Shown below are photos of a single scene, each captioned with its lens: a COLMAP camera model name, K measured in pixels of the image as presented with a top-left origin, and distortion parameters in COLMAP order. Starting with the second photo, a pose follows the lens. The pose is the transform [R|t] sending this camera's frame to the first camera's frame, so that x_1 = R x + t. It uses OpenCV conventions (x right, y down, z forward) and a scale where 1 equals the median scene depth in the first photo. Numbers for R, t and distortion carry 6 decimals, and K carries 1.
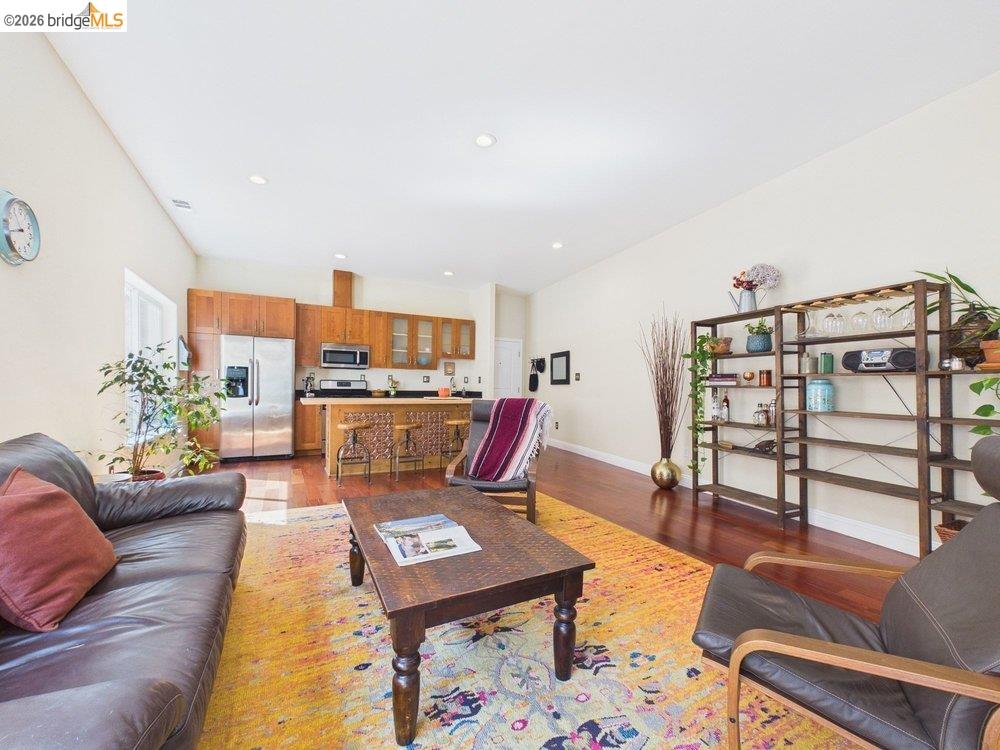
lens RADIAL K [[401.5, 0, 499.5], [0, 401.5, 389.6], [0, 0, 1]] dist [0.001731, -0.000032]
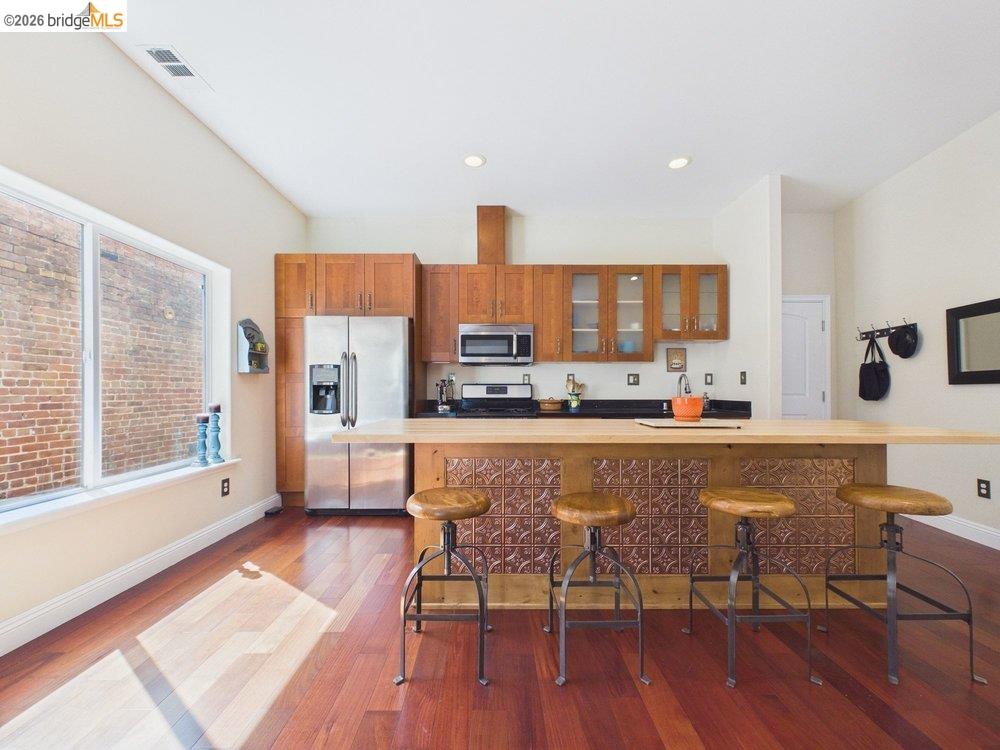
lens RADIAL K [[401.5, 0, 500.1], [0, 401.5, 385.2], [0, 0, 1]] dist [0.001731, -0.000032]
pose [[0.885406, -0.018849, -0.464437, -0.106193], [0.008799, 0.999678, -0.023797, -0.007164], [0.464736, 0.016983, 0.885286, 0.507506]]
